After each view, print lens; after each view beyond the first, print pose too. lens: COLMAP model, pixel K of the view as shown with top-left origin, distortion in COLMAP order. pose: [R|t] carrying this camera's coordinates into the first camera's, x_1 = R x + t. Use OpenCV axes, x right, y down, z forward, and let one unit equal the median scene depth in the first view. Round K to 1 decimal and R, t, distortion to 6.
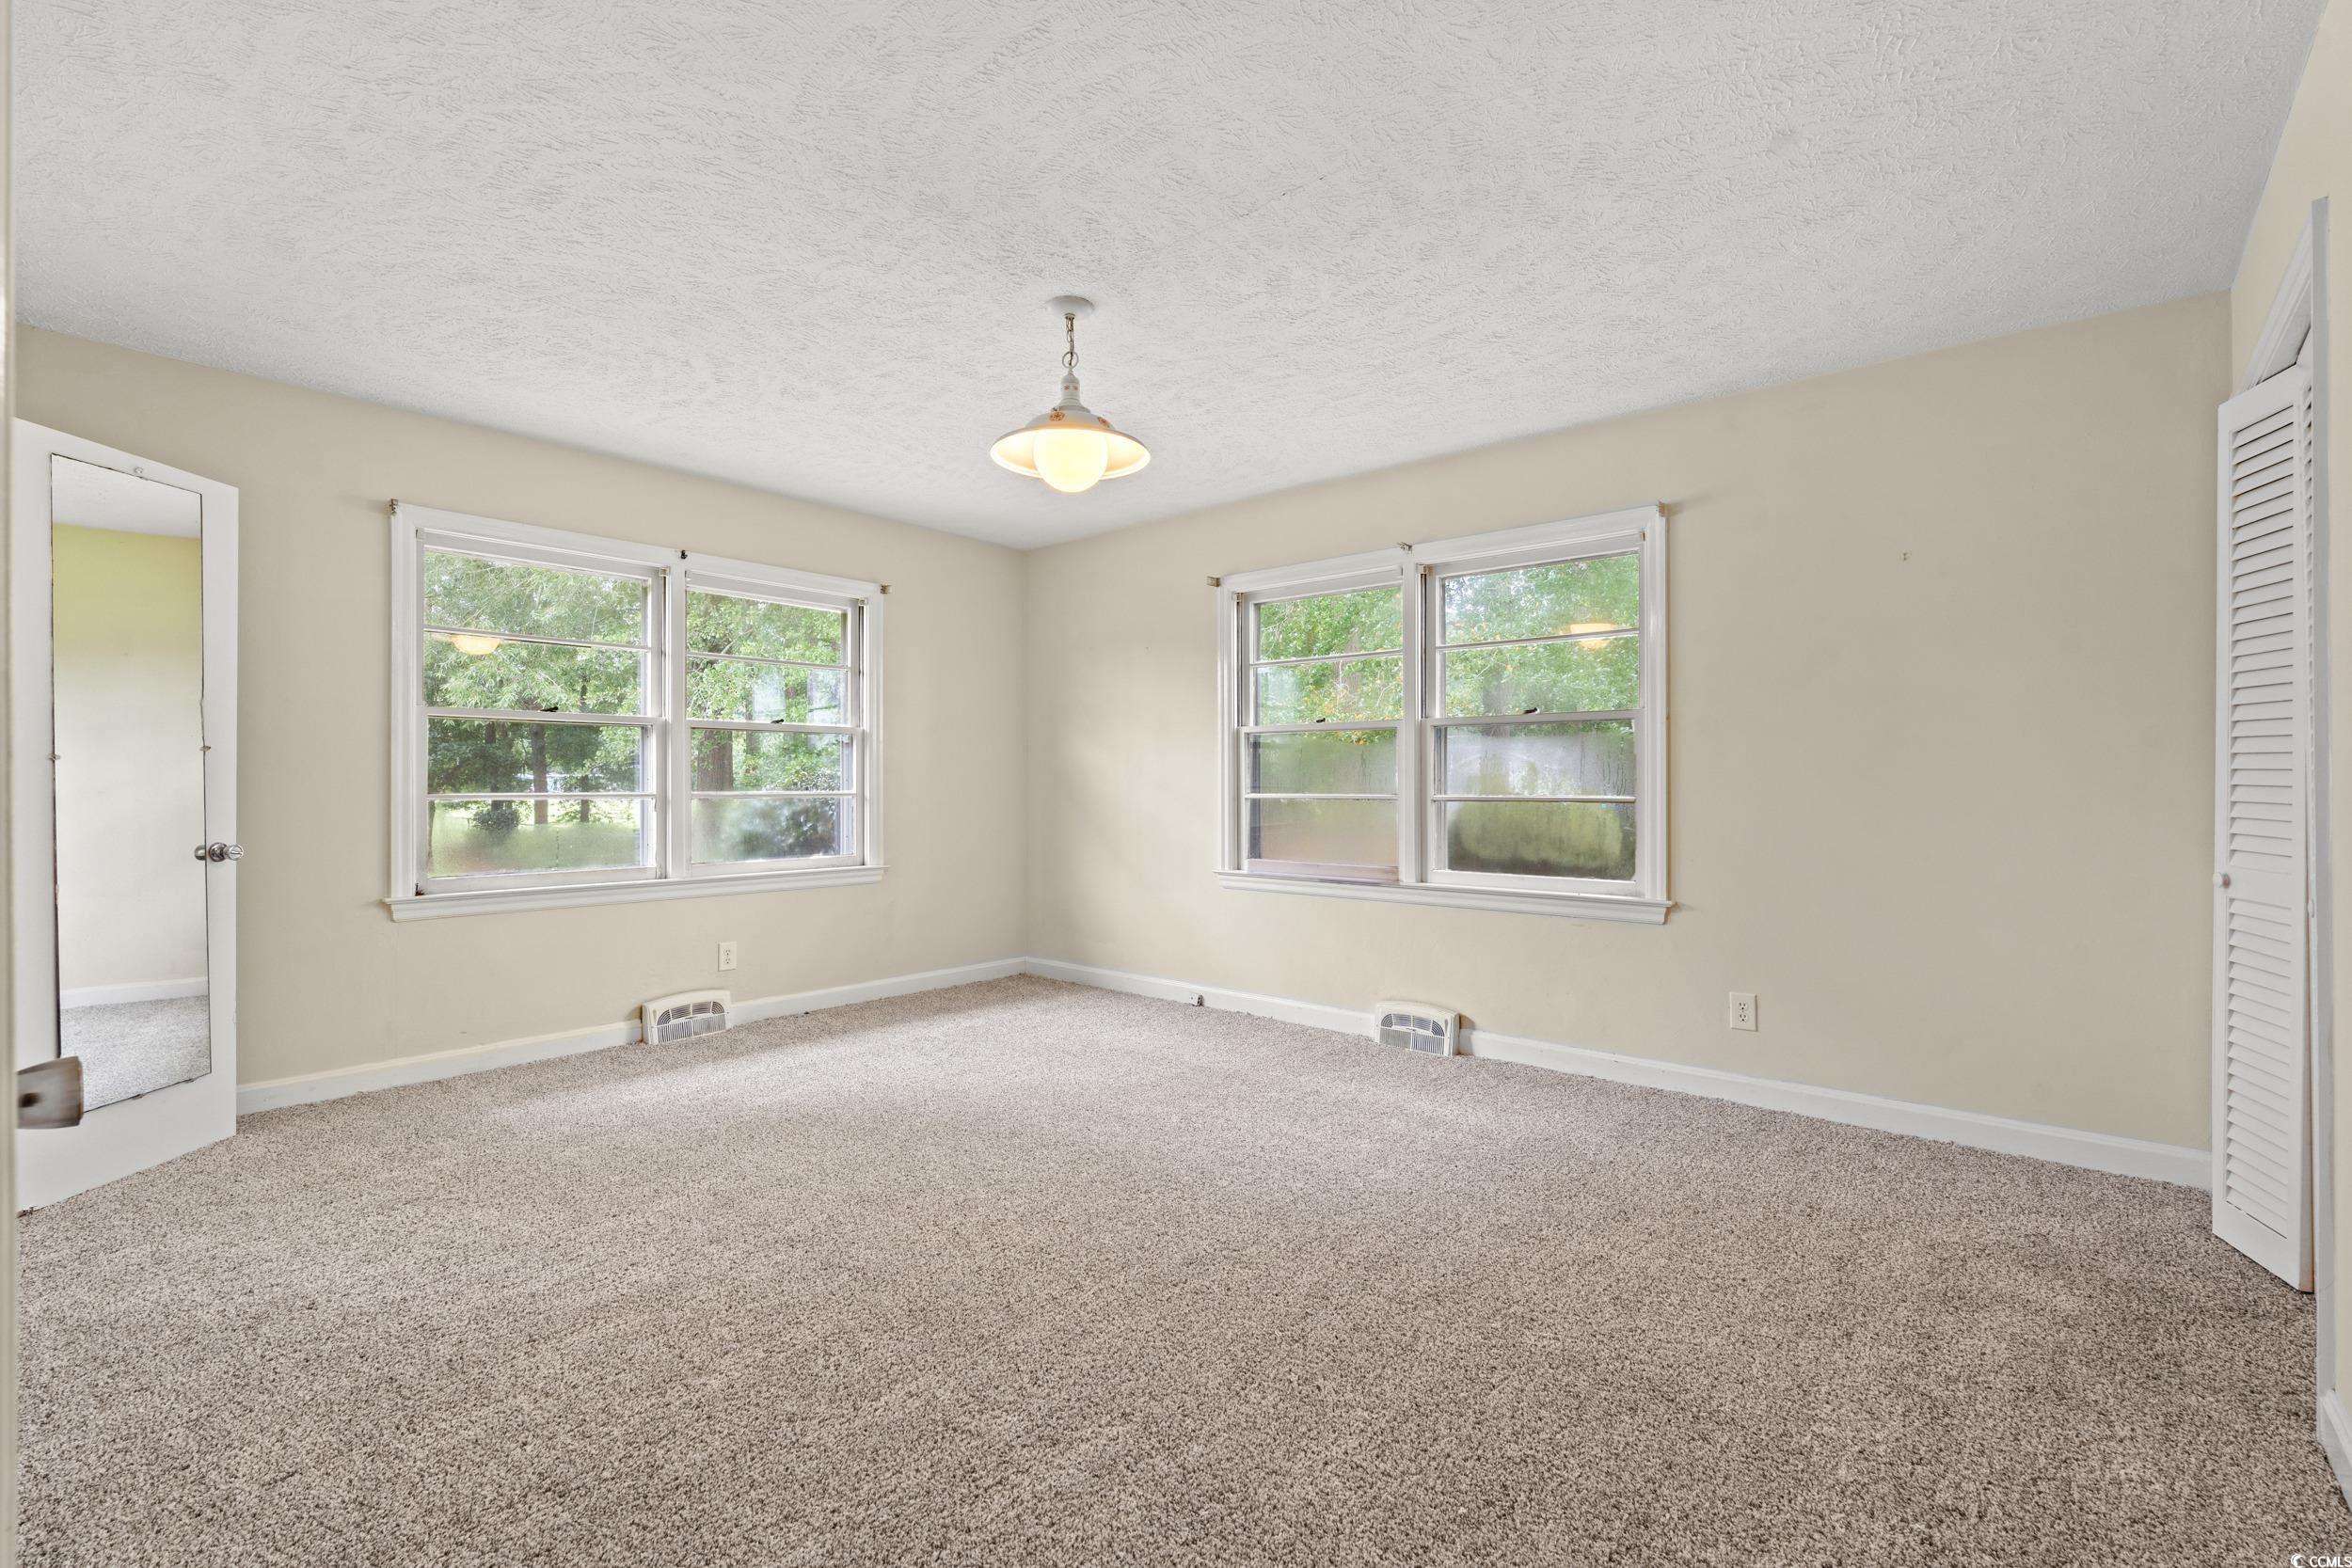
lens RADIAL K [[1022.3, 0, 1169.7], [0, 1022.3, 792.3], [0, 0, 1]] dist [-0.009820, -0.000033]
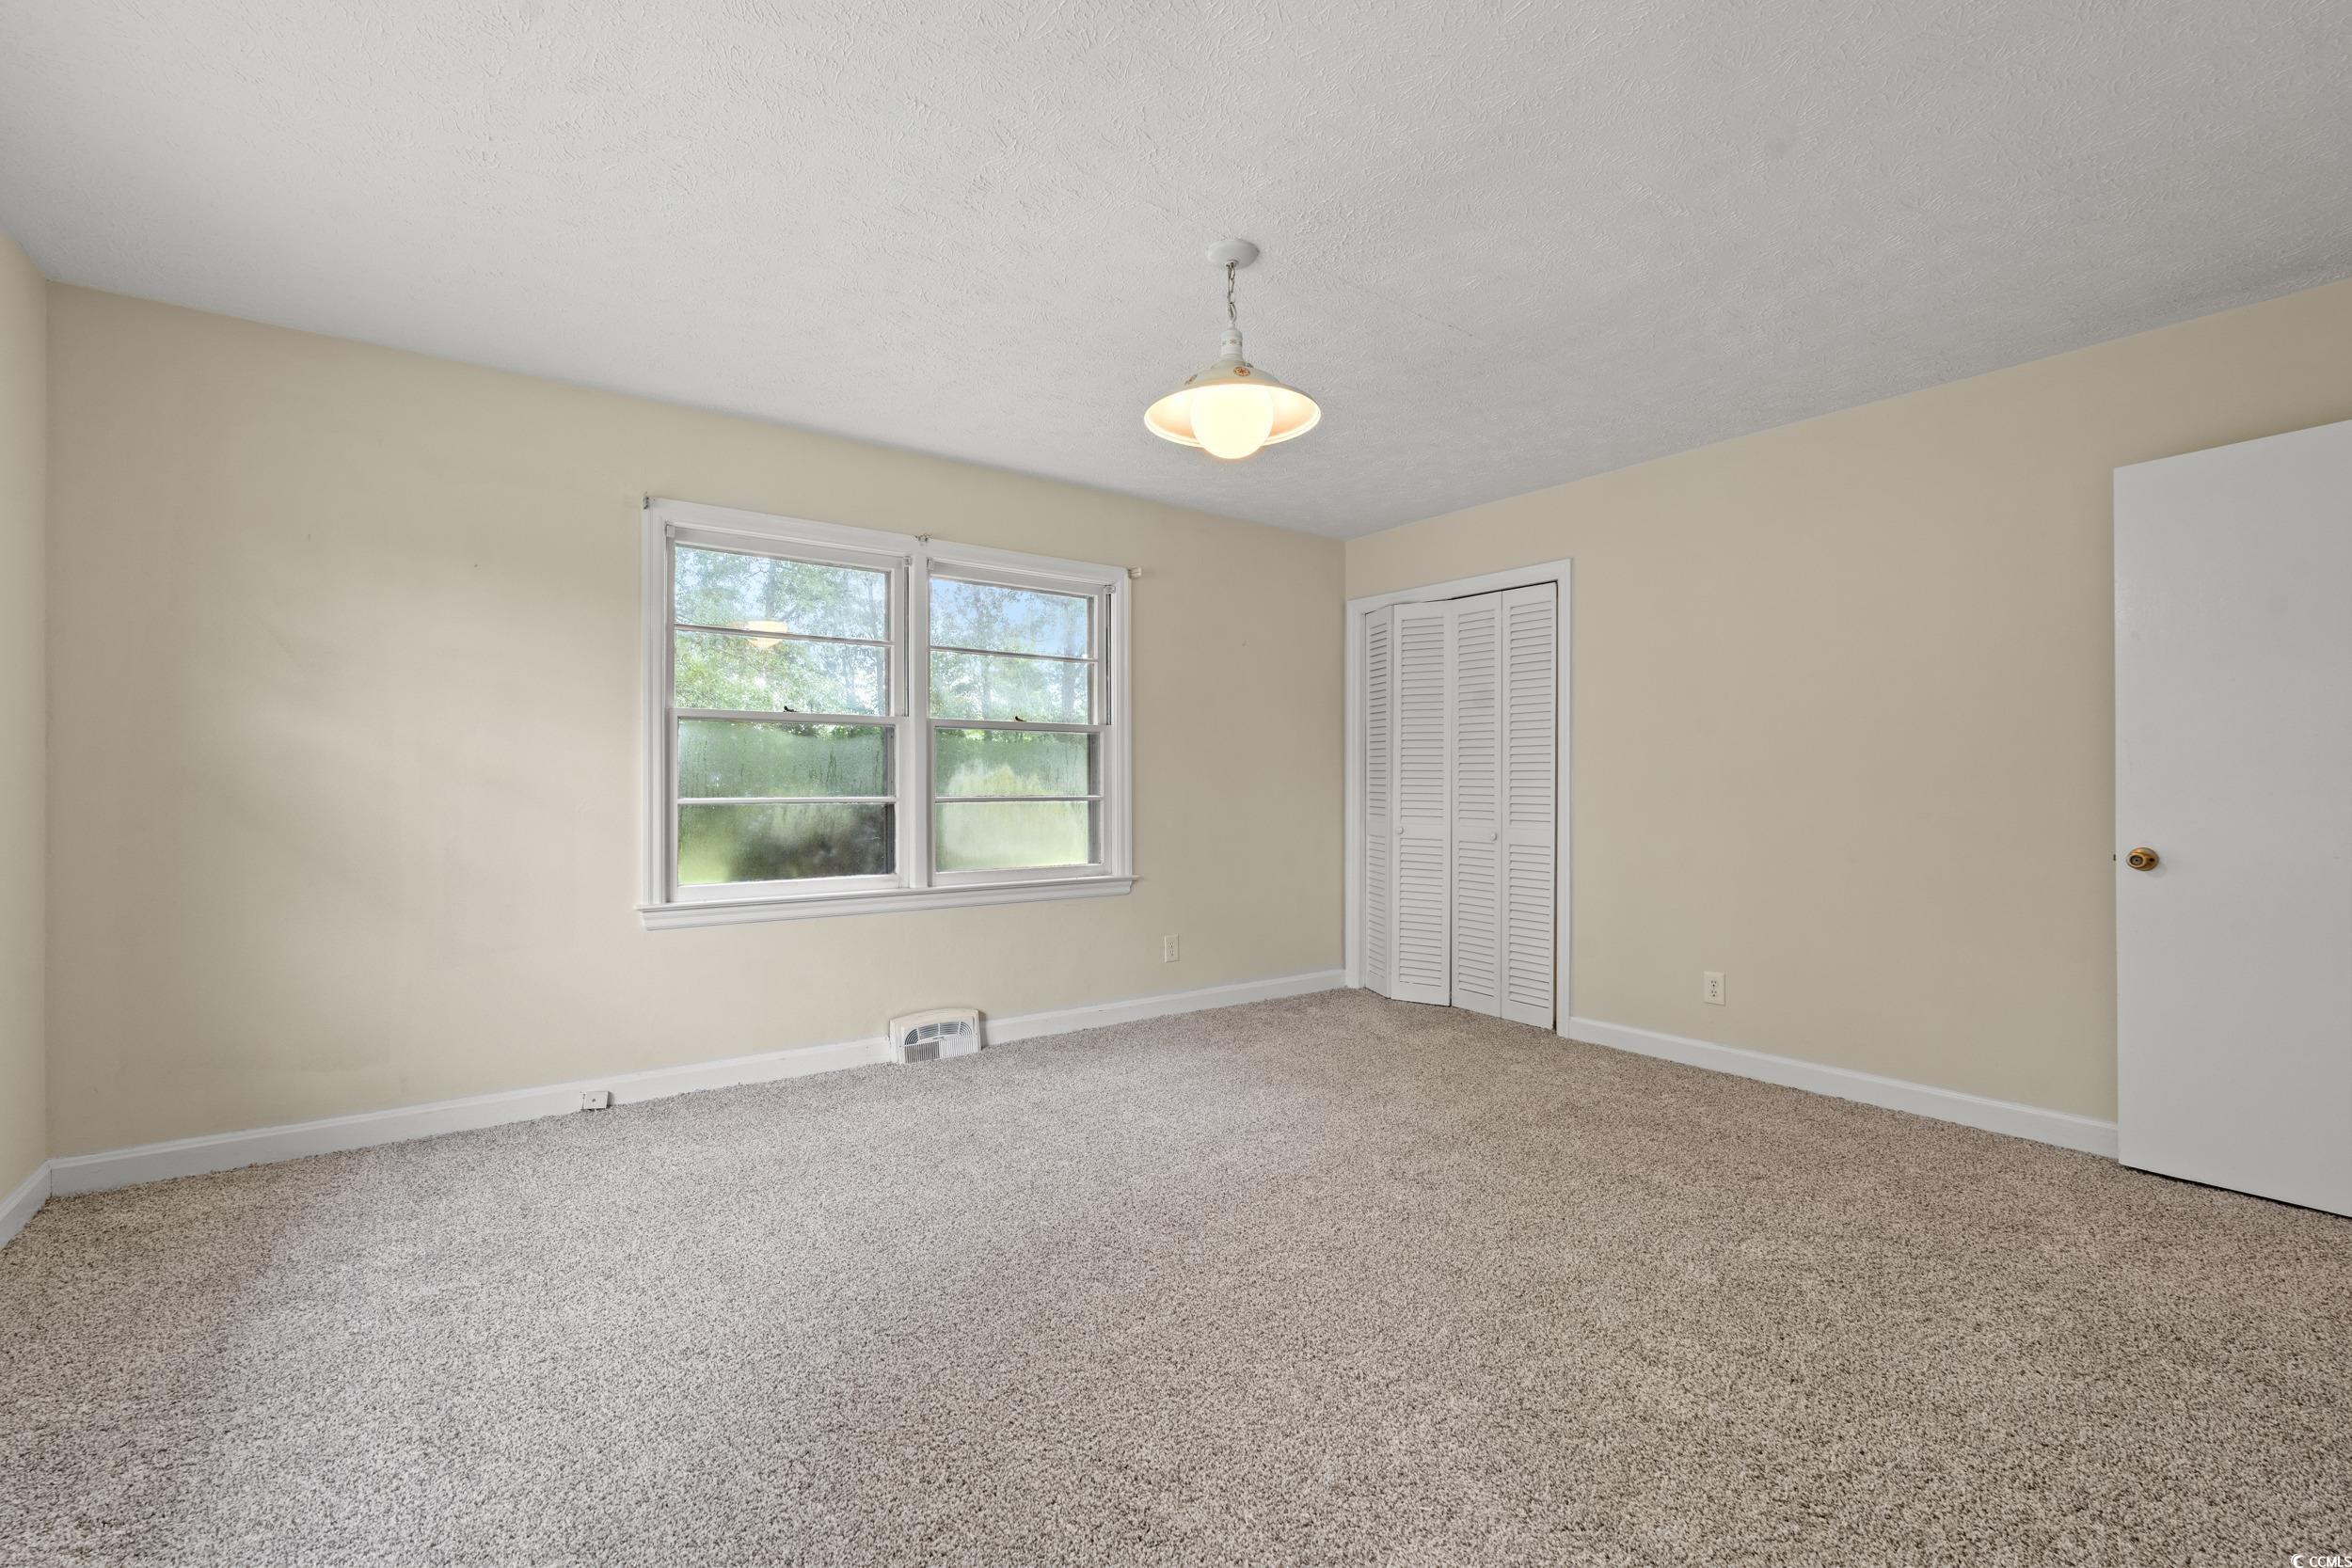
lens RADIAL K [[1022.3, 0, 1157.1], [0, 1022.3, 777.7], [0, 0, 1]] dist [-0.009820, -0.000033]
pose [[0.230788, 0.000488, 0.973004, -0.641308], [0.001263, 0.999999, -0.000801, -0.014159], [-0.973003, 0.001414, 0.230787, 0.557081]]
